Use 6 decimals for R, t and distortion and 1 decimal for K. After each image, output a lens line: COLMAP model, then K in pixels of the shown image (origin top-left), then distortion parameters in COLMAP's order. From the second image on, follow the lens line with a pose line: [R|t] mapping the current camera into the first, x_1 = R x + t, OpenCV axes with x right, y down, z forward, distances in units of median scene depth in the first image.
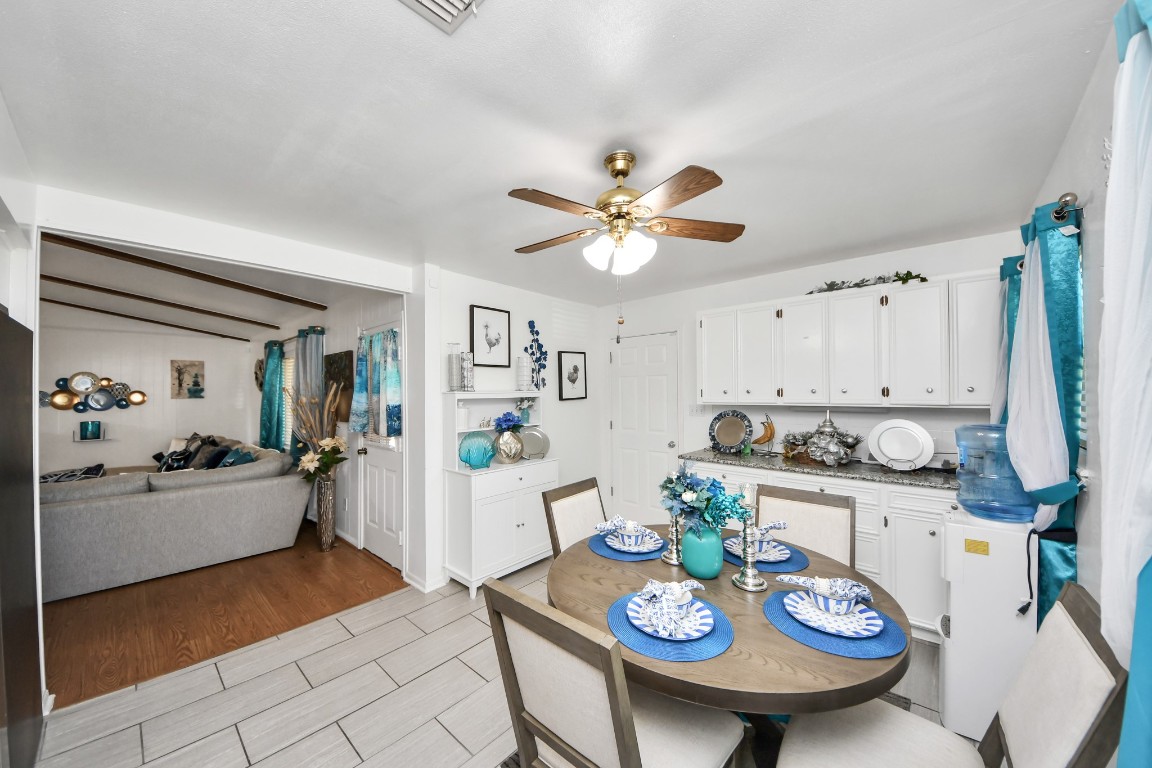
lens RADIAL K [[411.9, 0, 569.2], [0, 411.9, 387.2], [0, 0, 1]] dist [0.032493, -0.019050]
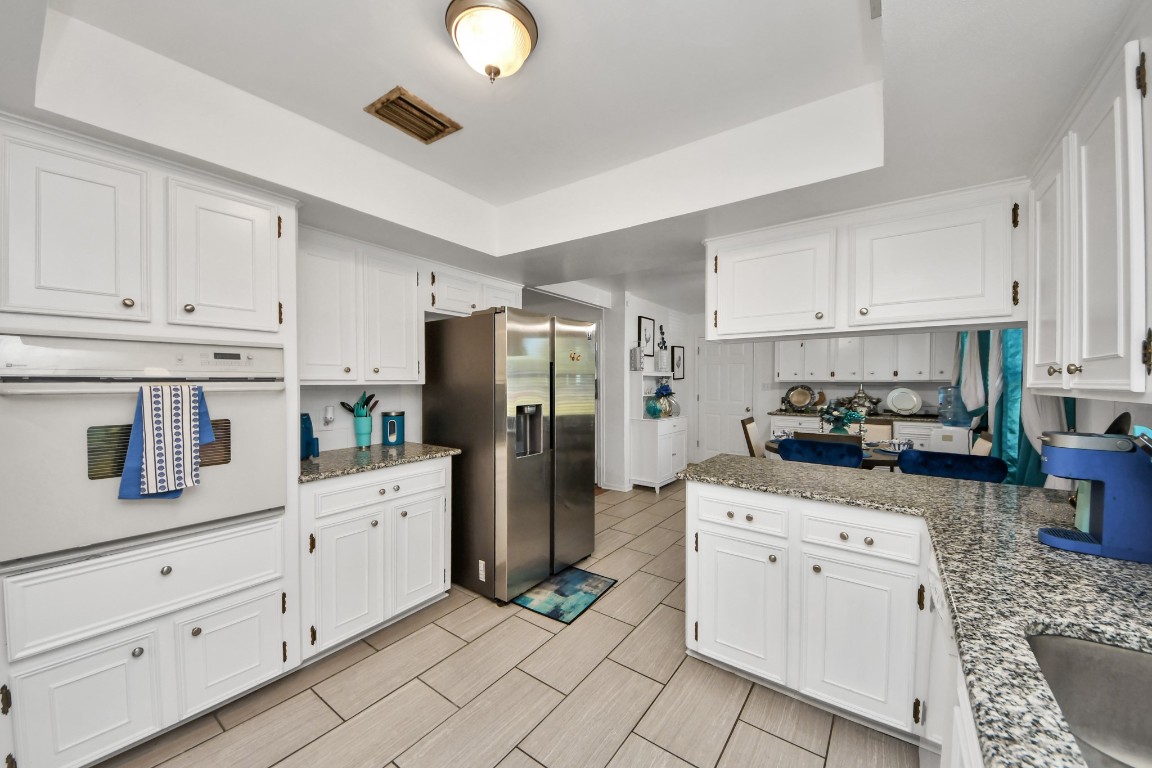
lens RADIAL K [[431.5, 0, 548.2], [0, 431.5, 383.3], [0, 0, 1]] dist [0.000531, 0.000126]
pose [[0.997720, 0.011549, 0.066494, -0.766819], [-0.012539, 0.999816, 0.014494, 0.039280], [-0.066314, -0.015295, 0.997682, -0.682298]]
